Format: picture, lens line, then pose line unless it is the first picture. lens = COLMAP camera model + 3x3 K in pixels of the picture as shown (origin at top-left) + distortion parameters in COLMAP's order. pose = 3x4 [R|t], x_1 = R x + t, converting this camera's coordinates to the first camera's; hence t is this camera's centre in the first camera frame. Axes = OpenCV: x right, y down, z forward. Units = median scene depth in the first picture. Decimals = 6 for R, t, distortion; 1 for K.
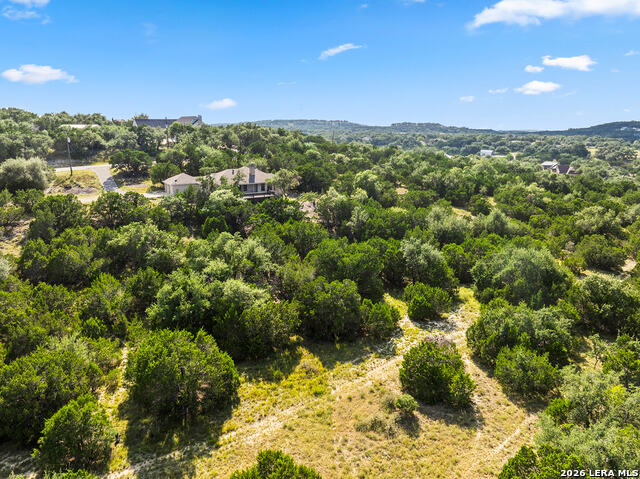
lens RADIAL K [[456.1, 0, 320.0], [0, 456.1, 239.5], [0, 0, 1]] dist [-0.042050, 0.002992]
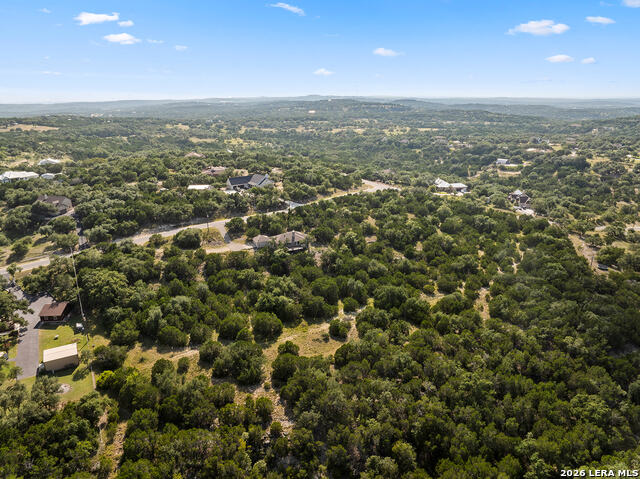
lens RADIAL K [[451.9, 0, 320.0], [0, 451.9, 239.5], [0, 0, 1]] dist [-0.039644, -0.000039]
pose [[0.992092, 0.026857, -0.122604, 0.405270], [-0.019135, 0.997784, 0.063731, -0.465545], [0.124044, -0.060881, 0.990407, -1.868239]]
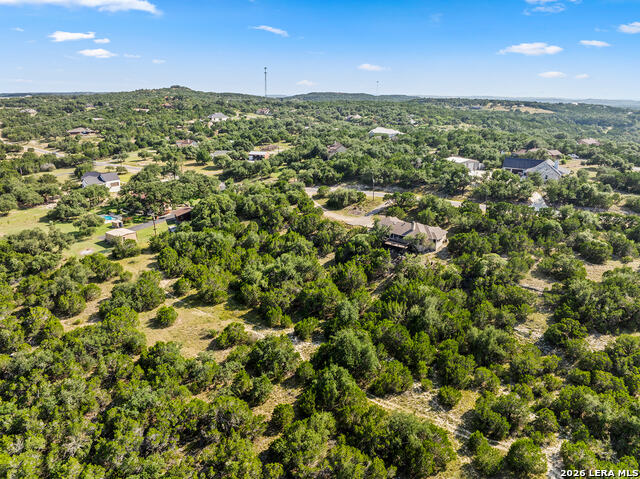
lens RADIAL K [[456.1, 0, 320.0], [0, 456.1, 239.5], [0, 0, 1]] dist [-0.042050, 0.002992]
pose [[0.294277, 0.293906, -0.909407, 1.886592], [-0.240148, 0.943751, 0.227295, -0.649234], [0.925057, 0.151505, 0.348305, 0.412028]]
